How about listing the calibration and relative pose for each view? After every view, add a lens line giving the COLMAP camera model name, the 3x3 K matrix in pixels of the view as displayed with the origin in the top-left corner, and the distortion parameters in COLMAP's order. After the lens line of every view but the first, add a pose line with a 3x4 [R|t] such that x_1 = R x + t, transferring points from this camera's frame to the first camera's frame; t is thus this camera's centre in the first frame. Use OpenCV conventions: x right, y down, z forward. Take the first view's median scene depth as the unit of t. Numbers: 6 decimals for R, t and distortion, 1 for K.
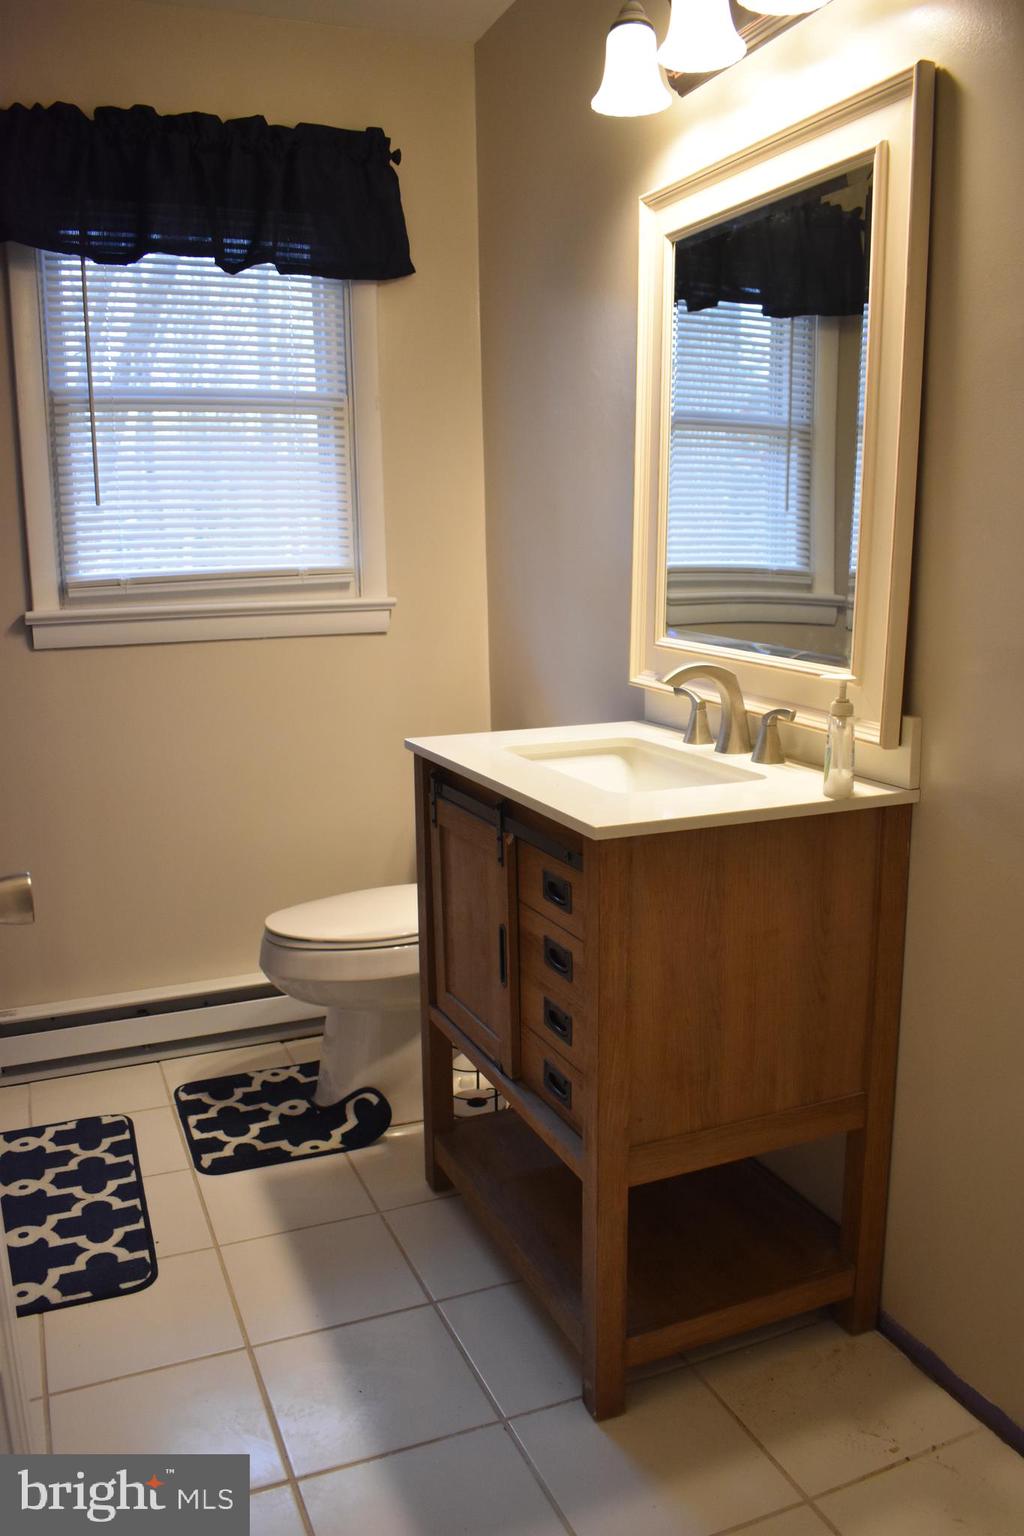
lens RADIAL K [[1201.1, 0, 508.5], [0, 1201.1, 777.6], [0, 0, 1]] dist [-0.093869, 0.015206]
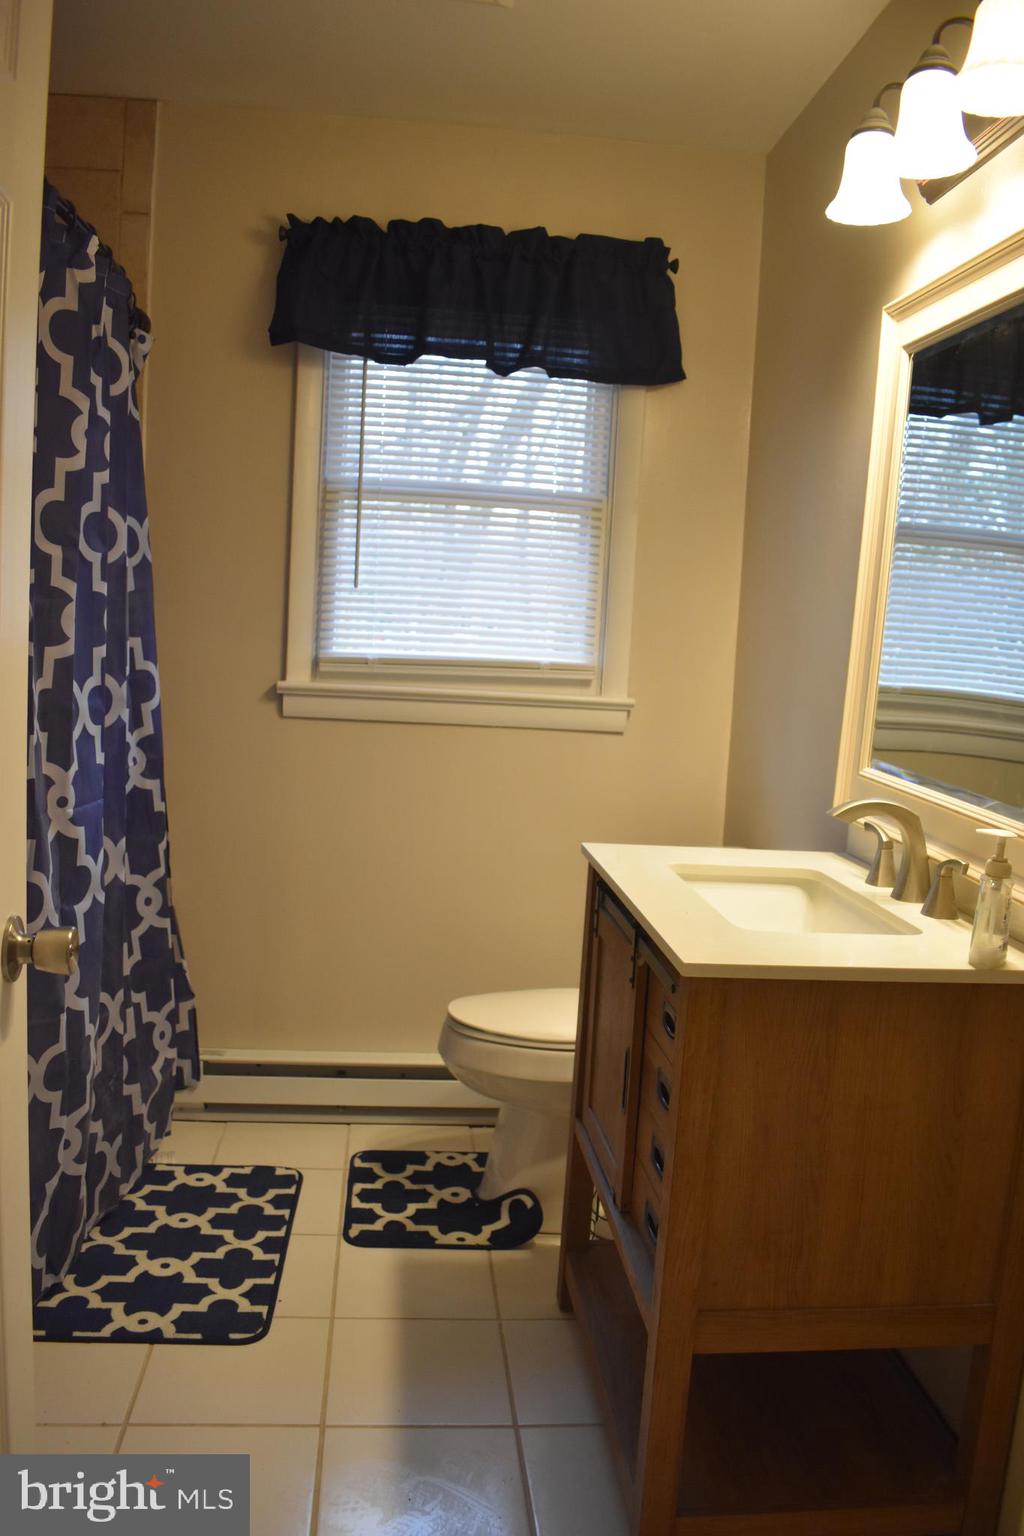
lens RADIAL K [[1201.1, 0, 508.5], [0, 1201.1, 777.6], [0, 0, 1]] dist [-0.093869, 0.015206]
pose [[0.952346, 0.103888, -0.286784, 0.116023], [-0.125242, 0.990482, -0.057095, -0.018684], [0.278123, 0.090292, 0.956292, 0.030003]]
